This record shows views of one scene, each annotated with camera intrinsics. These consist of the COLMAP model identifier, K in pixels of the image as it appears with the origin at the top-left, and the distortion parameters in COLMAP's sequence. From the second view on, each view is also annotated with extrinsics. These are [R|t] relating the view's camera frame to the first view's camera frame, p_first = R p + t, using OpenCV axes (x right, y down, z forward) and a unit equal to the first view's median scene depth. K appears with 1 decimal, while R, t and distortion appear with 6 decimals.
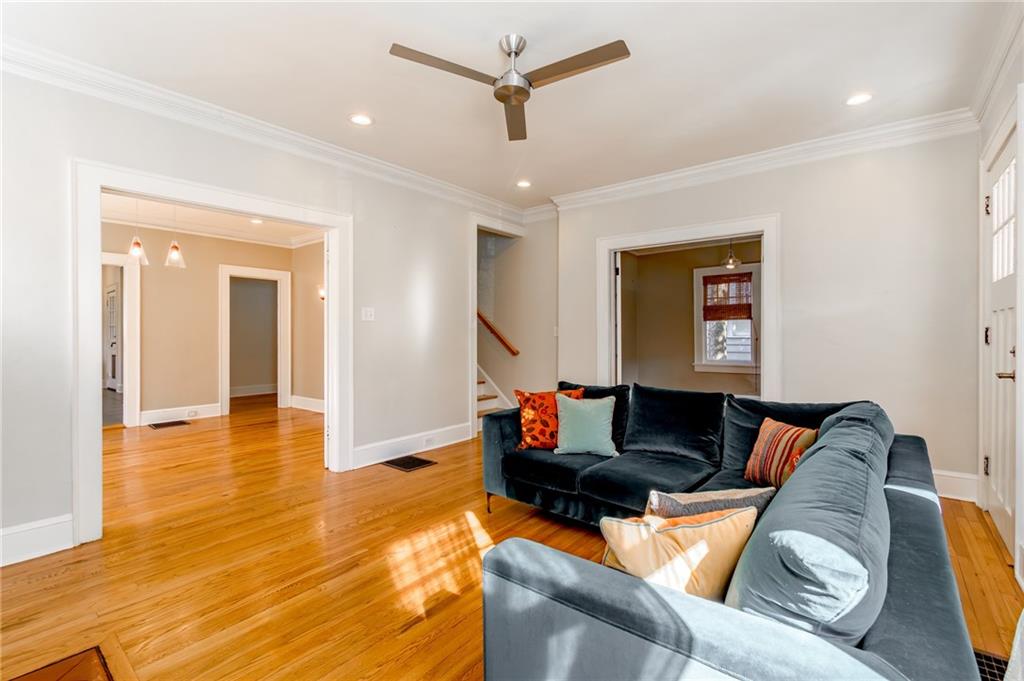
lens RADIAL K [[460.3, 0, 521.0], [0, 460.3, 336.7], [0, 0, 1]] dist [0.001697, -0.000025]
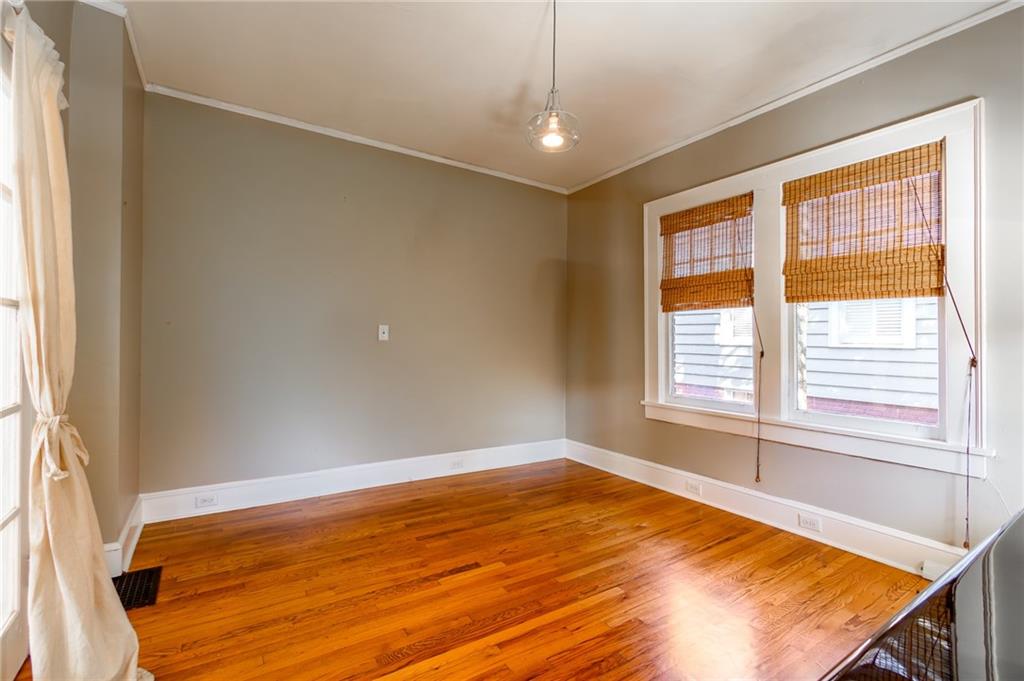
lens RADIAL K [[466.5, 0, 514.8], [0, 466.5, 336.5], [0, 0, 1]] dist [-0.000808, -0.000176]
pose [[0.947989, 0.003846, -0.318280, 0.688656], [-0.005586, 0.999974, -0.004555, -0.010366], [0.318254, 0.006097, 0.947986, 0.850400]]
